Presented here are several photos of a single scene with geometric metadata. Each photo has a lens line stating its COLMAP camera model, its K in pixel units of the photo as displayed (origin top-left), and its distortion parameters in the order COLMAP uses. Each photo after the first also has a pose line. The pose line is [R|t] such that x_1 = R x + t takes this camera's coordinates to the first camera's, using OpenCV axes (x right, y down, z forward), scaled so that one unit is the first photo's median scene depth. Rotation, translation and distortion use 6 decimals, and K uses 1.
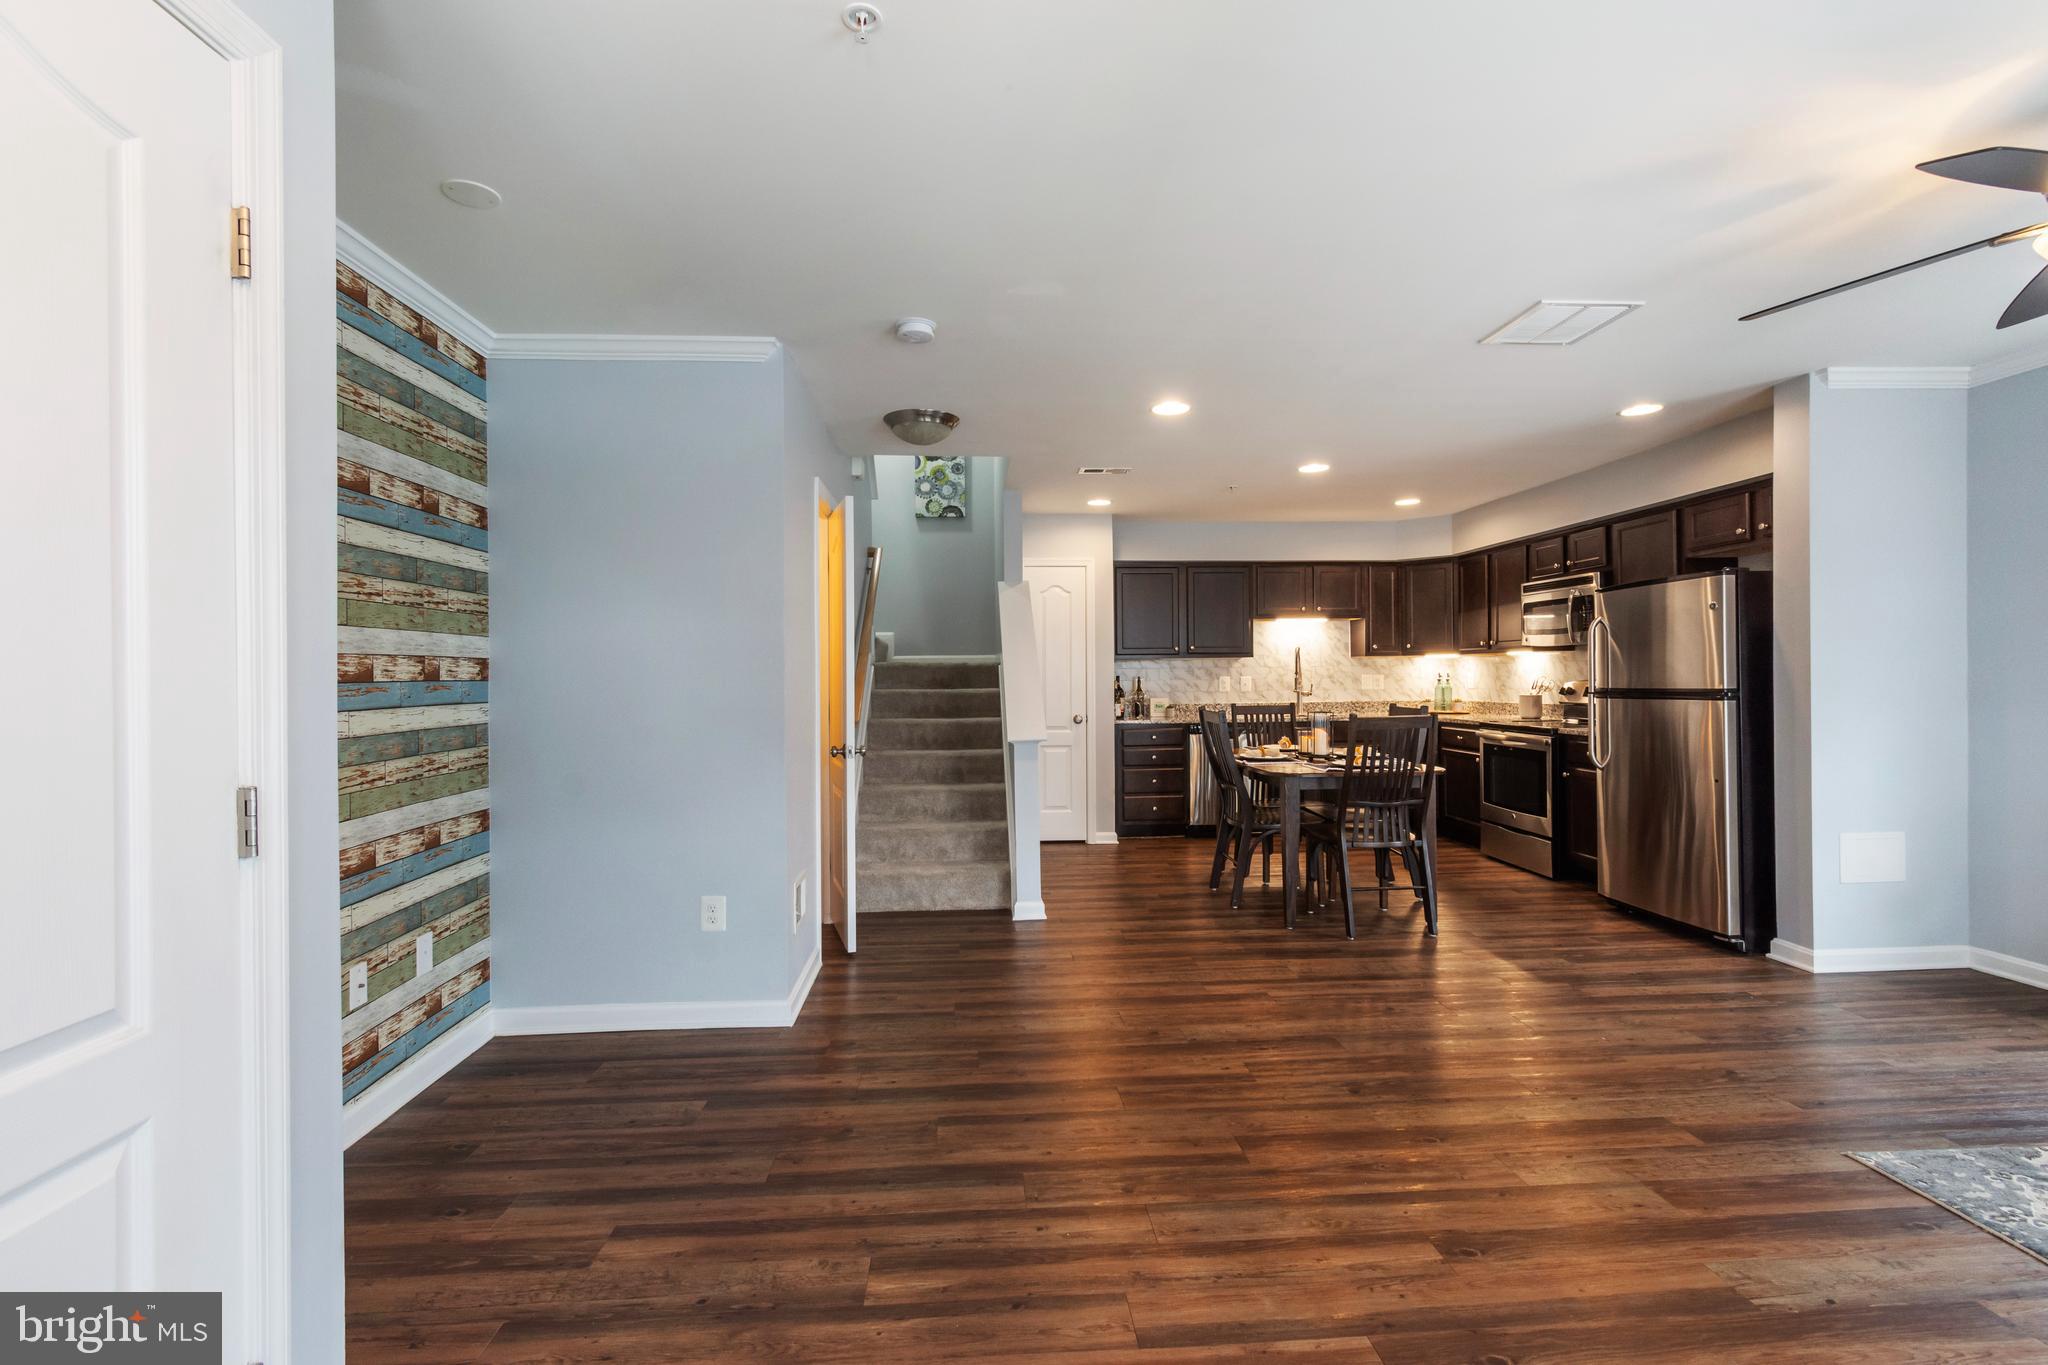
lens RADIAL K [[918.9, 0, 1024.0], [0, 918.9, 682.5], [0, 0, 1]] dist [0.001835, -0.000528]
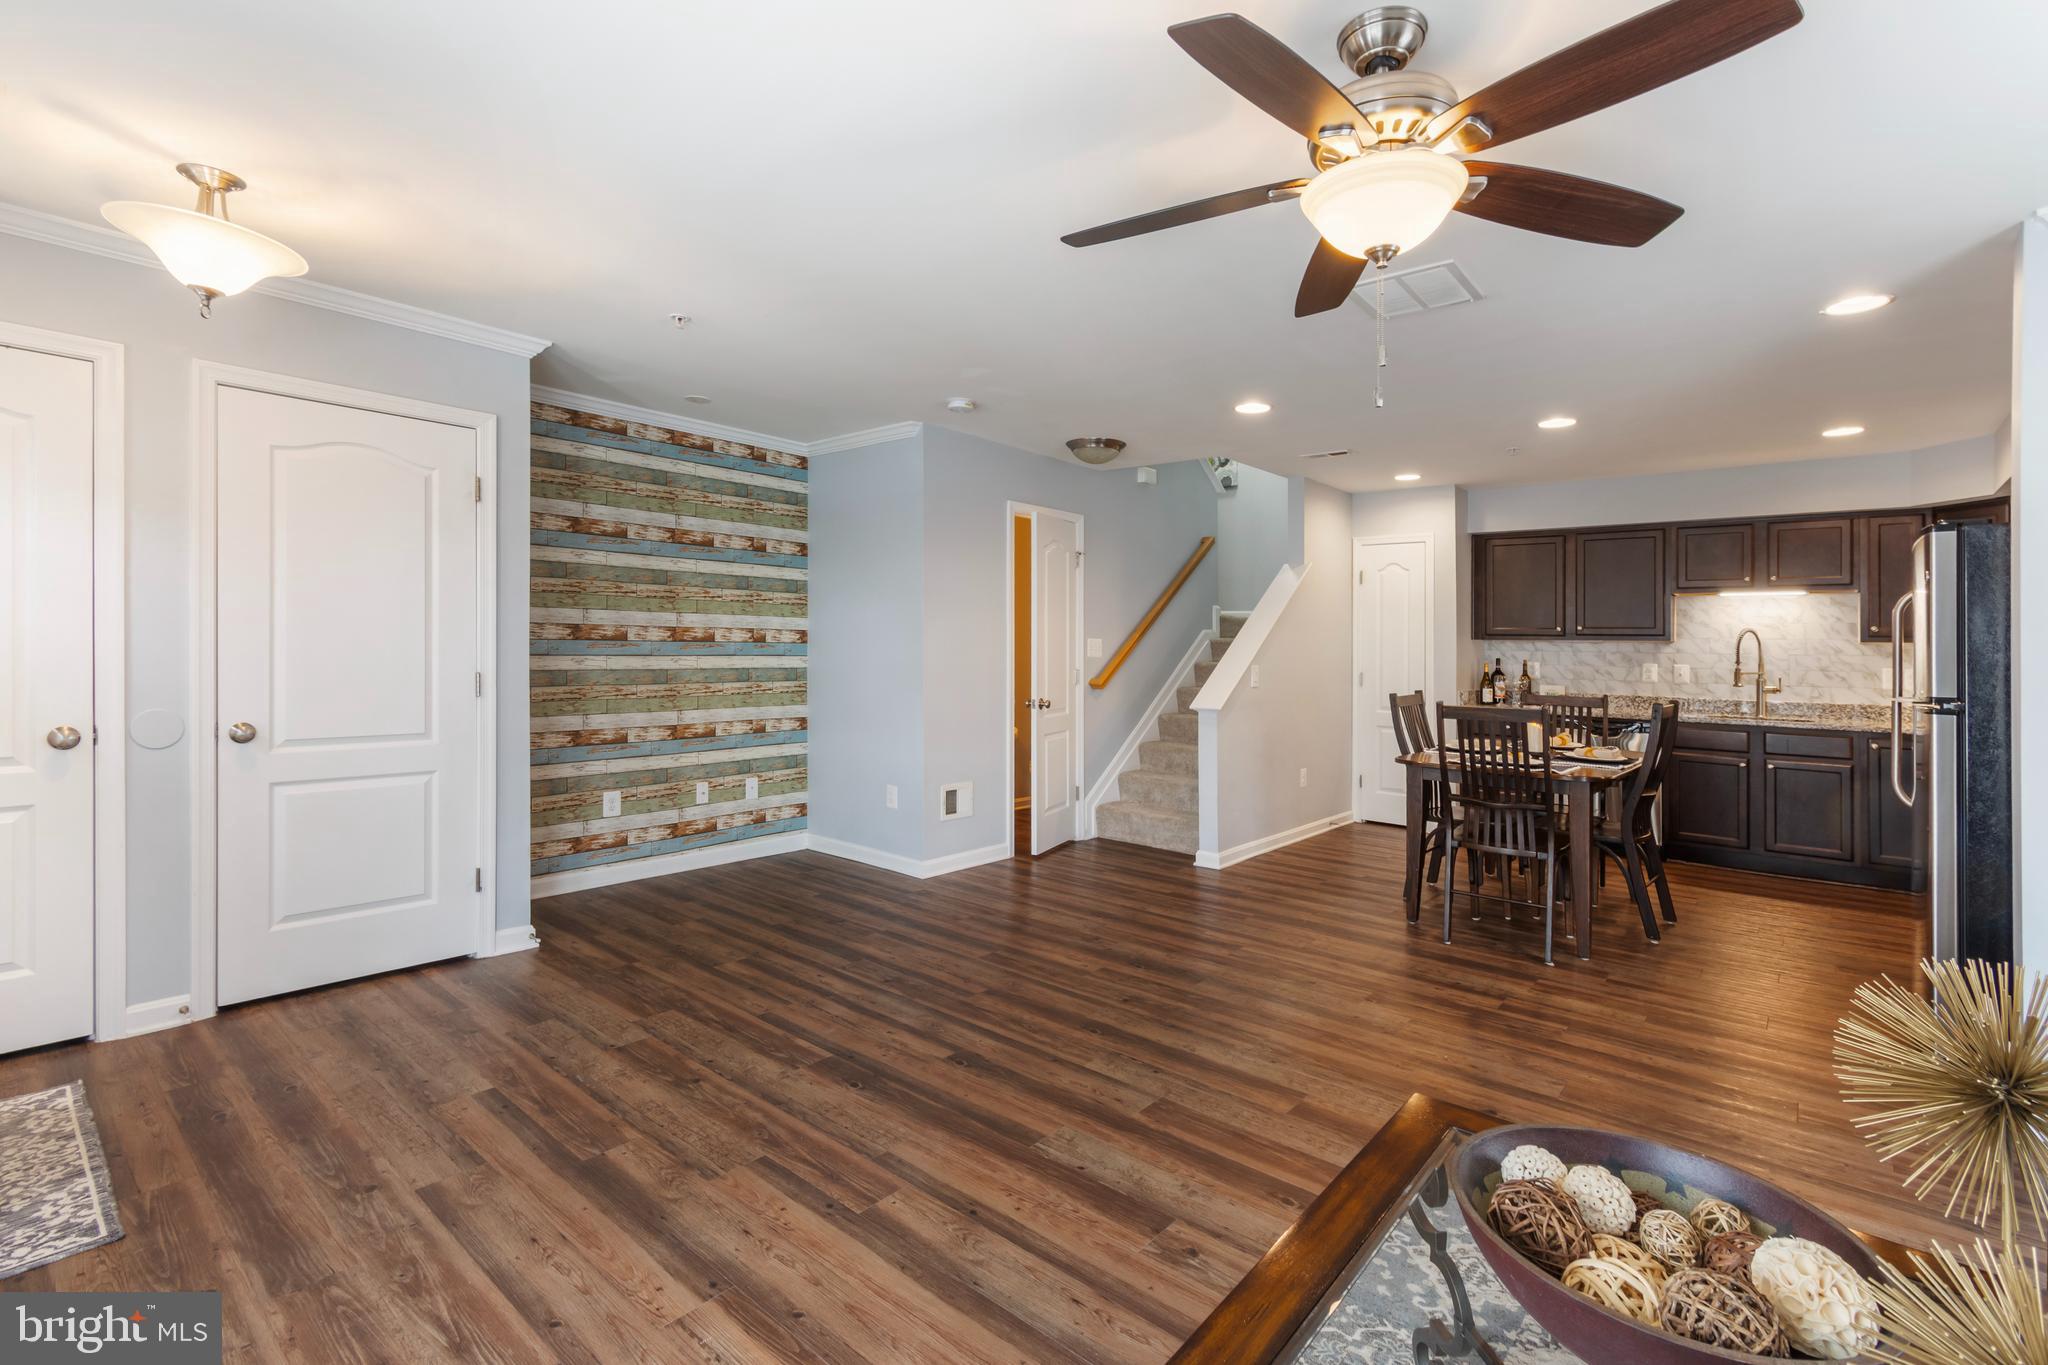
lens RADIAL K [[932.1, 0, 1022.4], [0, 932.1, 670.2], [0, 0, 1]] dist [0.000752, 0.000235]
pose [[0.712119, 0.041961, -0.700804, 0.738100], [-0.032344, 0.999113, 0.026957, -0.009140], [0.701314, 0.003470, 0.712844, 0.025345]]
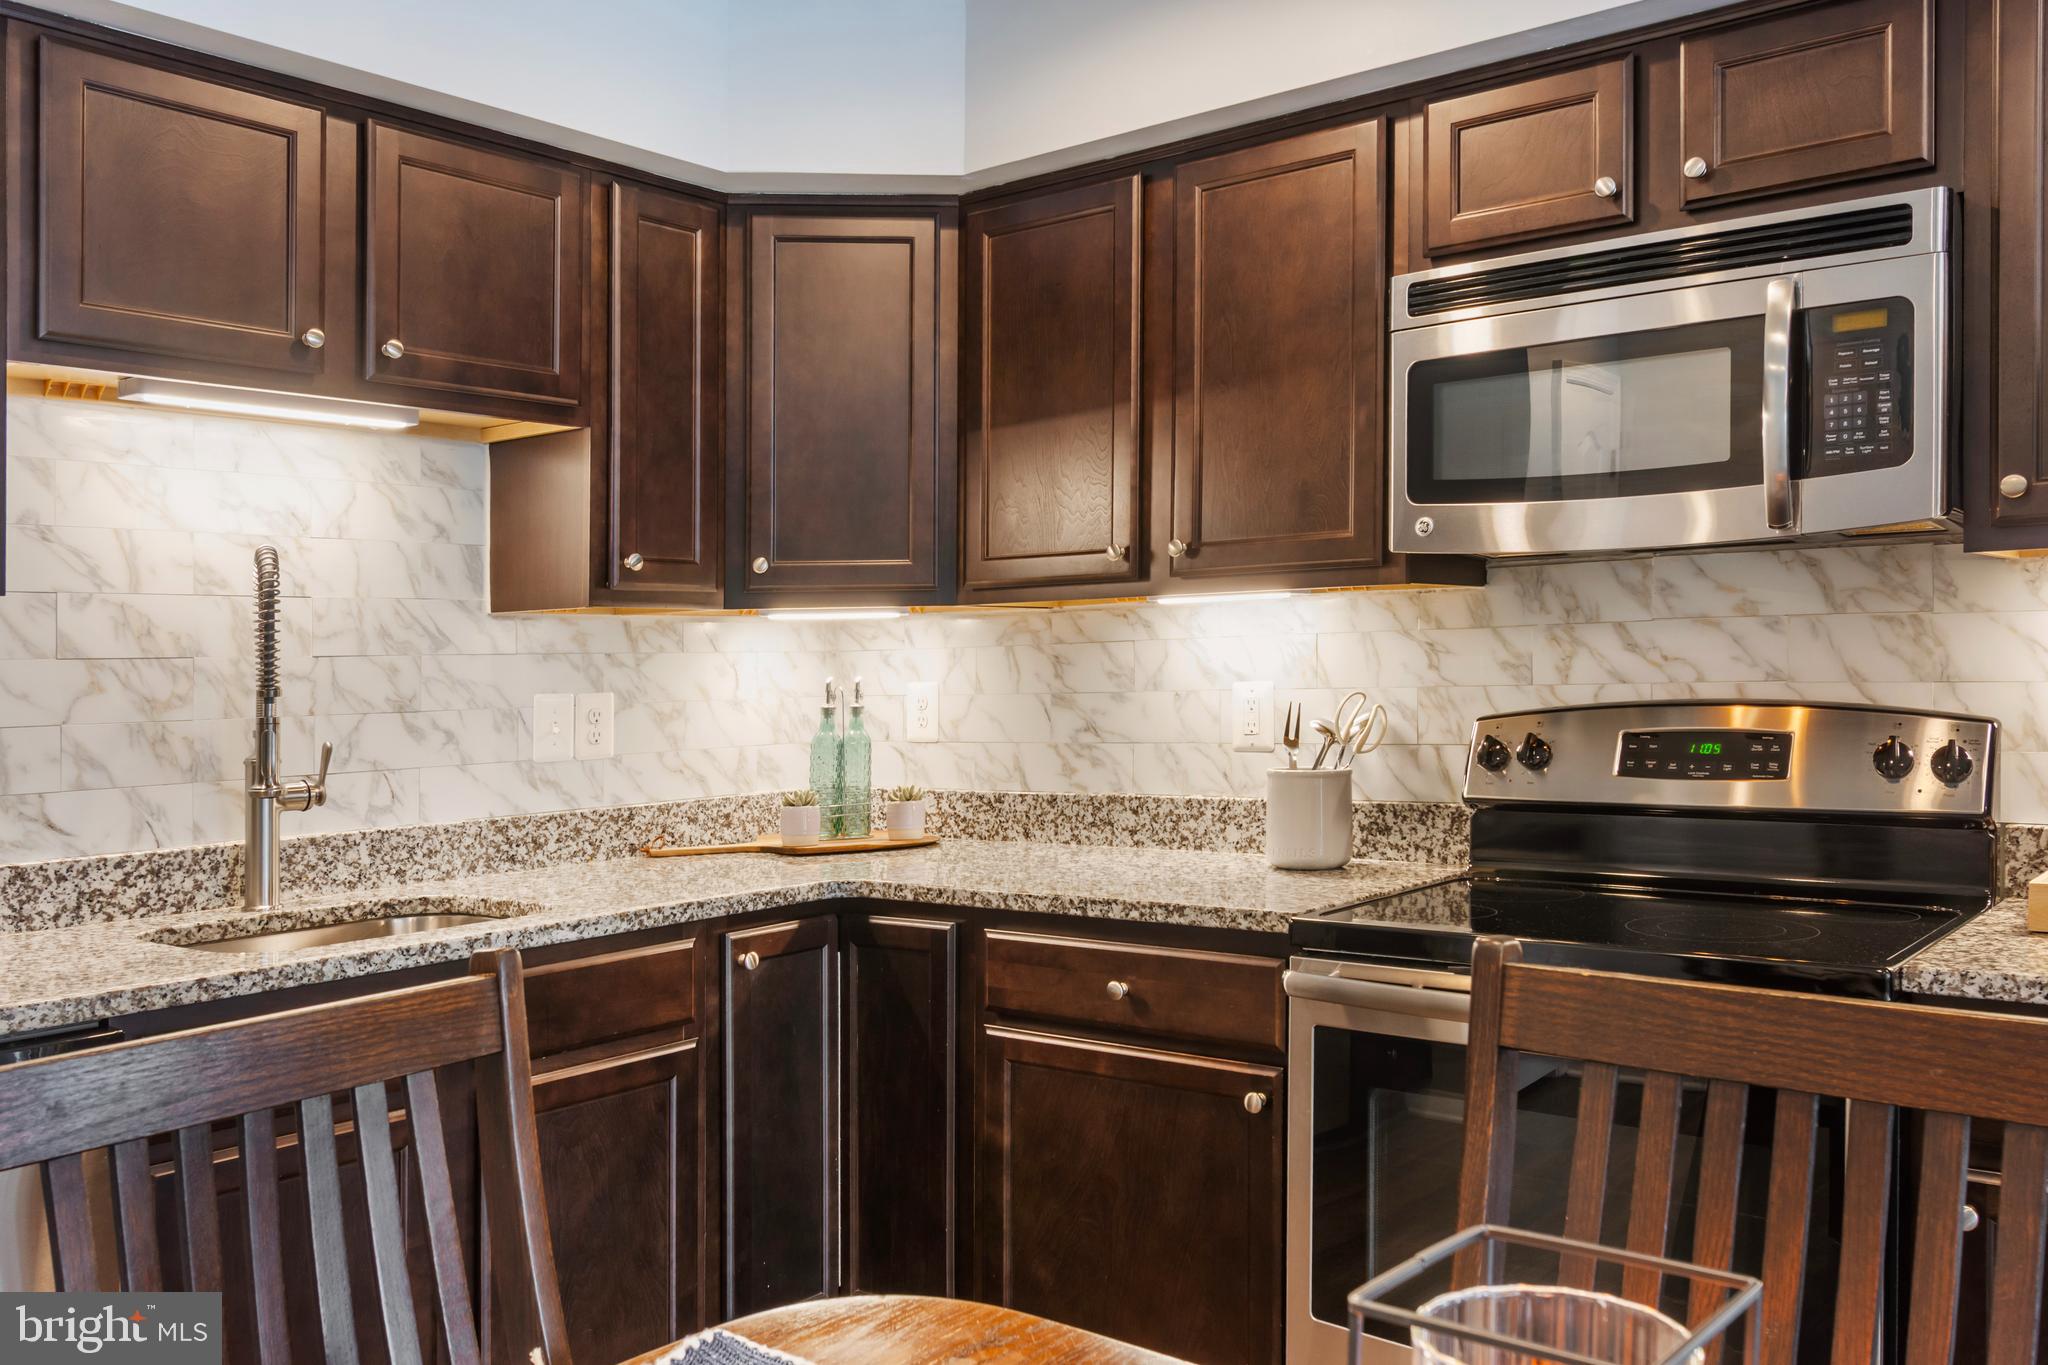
lens RADIAL K [[1736.0, 0, 1024.0], [0, 1736.0, 682.5], [0, 0, 1]] dist [0.002153, -0.000205]
pose [[0.673081, -0.008638, 0.739518, 0.253566], [0.017170, 0.999845, -0.003948, -0.014284], [-0.739369, 0.015355, 0.673125, 1.164520]]
